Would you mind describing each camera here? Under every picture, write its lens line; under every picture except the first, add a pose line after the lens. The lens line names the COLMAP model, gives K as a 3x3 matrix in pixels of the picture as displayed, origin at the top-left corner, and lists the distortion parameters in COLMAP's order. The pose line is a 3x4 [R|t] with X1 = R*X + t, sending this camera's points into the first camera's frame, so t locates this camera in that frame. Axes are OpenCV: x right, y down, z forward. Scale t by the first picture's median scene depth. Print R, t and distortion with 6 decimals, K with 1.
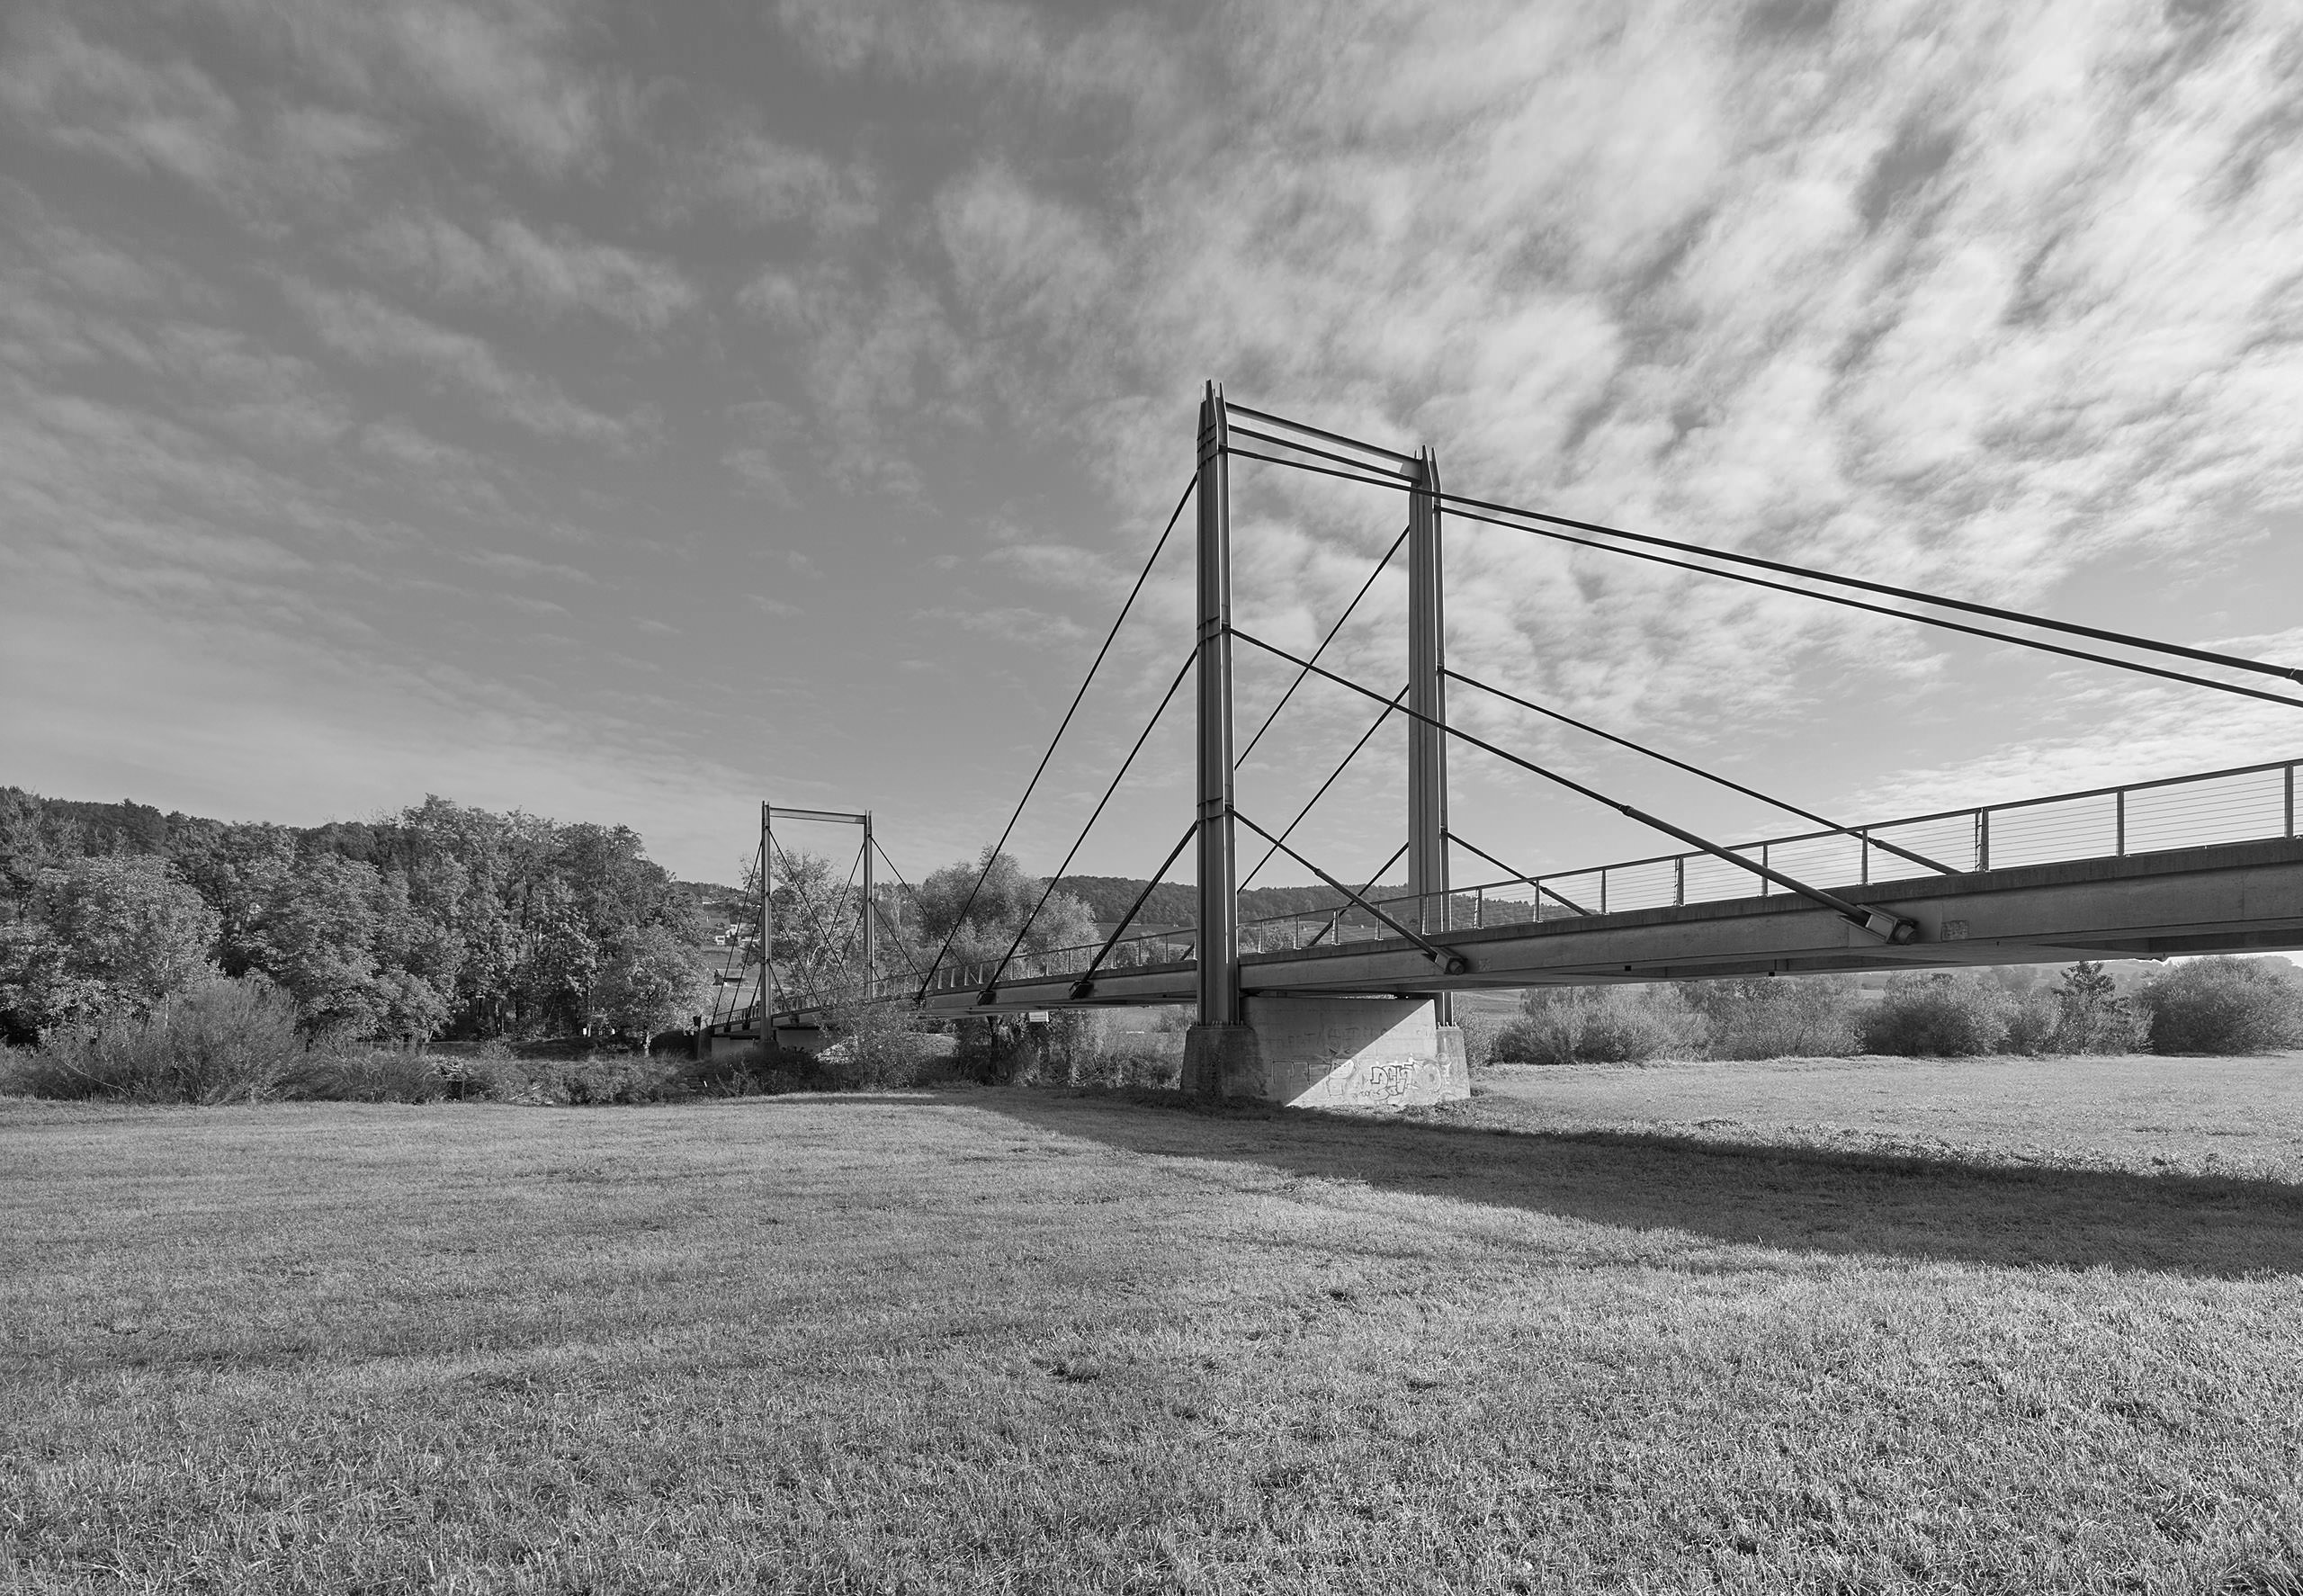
lens RADIAL K [[1283.3, 0, 1155.4], [0, 1283.3, 1044.7], [0, 0, 1]] dist [-0.004623, 0.001548]
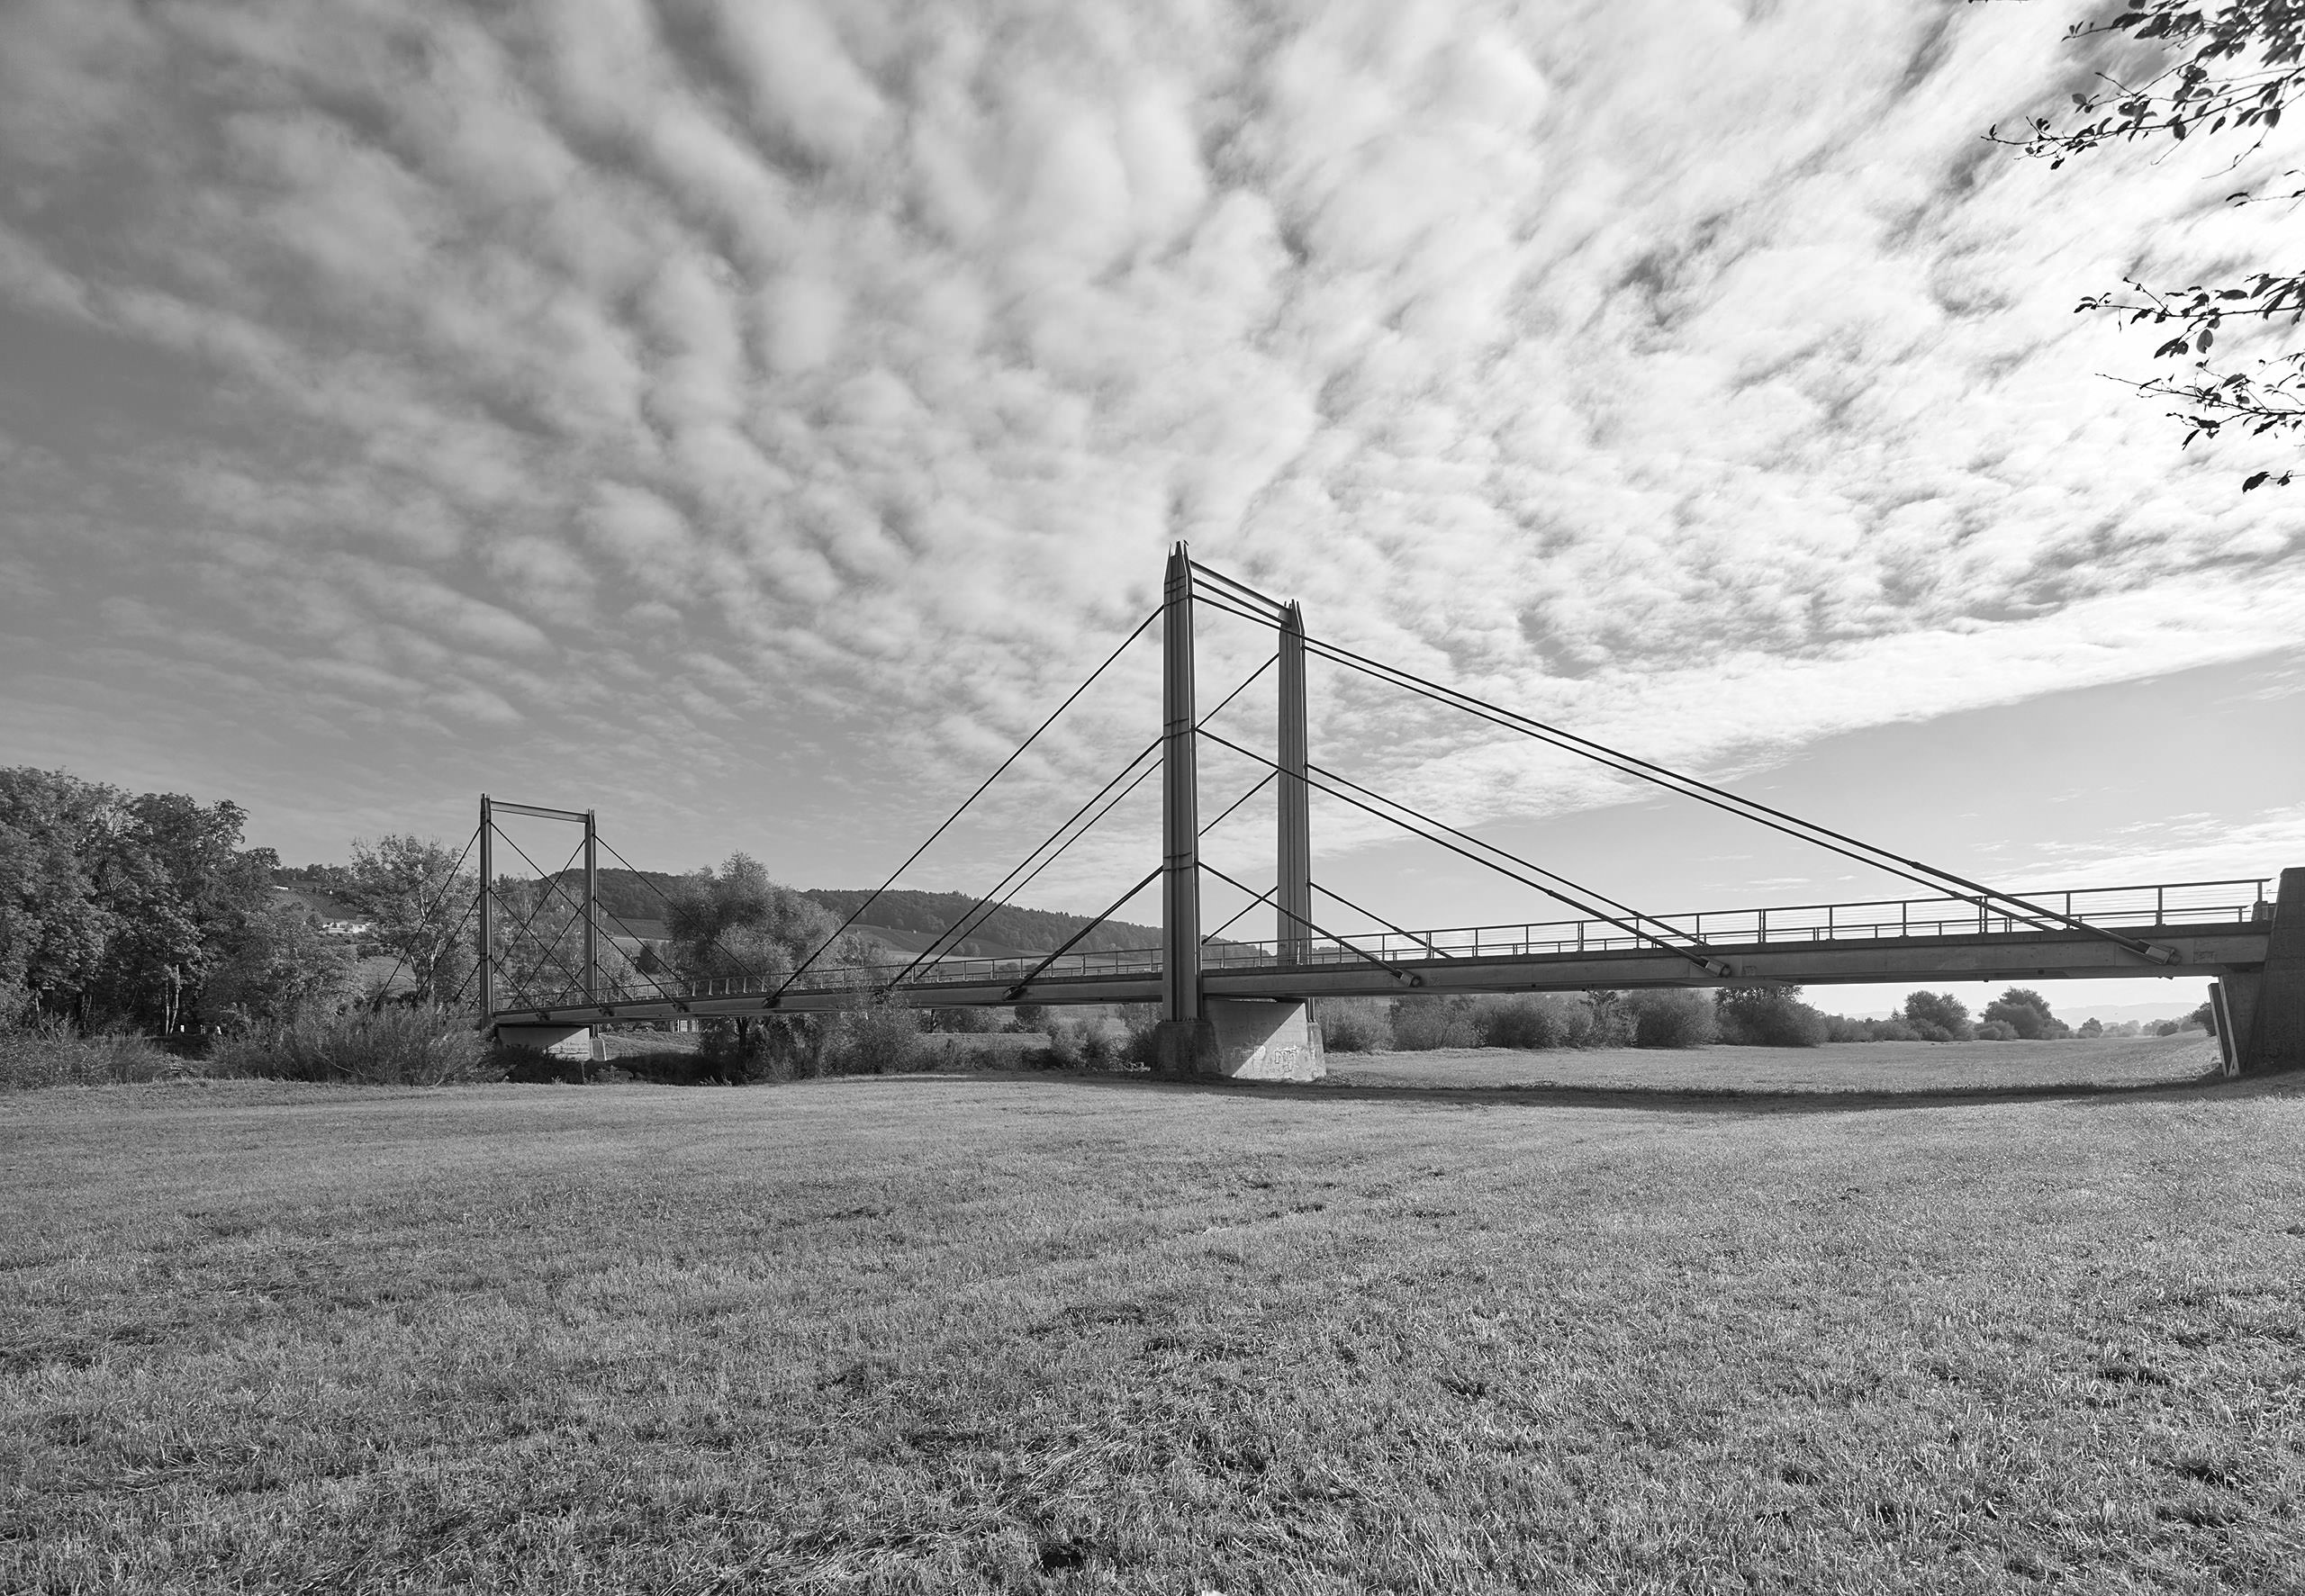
lens RADIAL K [[1284.2, 0, 1156.4], [0, 1284.2, 1044.9], [0, 0, 1]] dist [-0.004623, 0.001548]
pose [[0.929606, -0.001012, 0.368553, -0.393243], [0.001909, 0.999996, -0.002067, 0.010703], [-0.368549, 0.002625, 0.929604, -0.201621]]
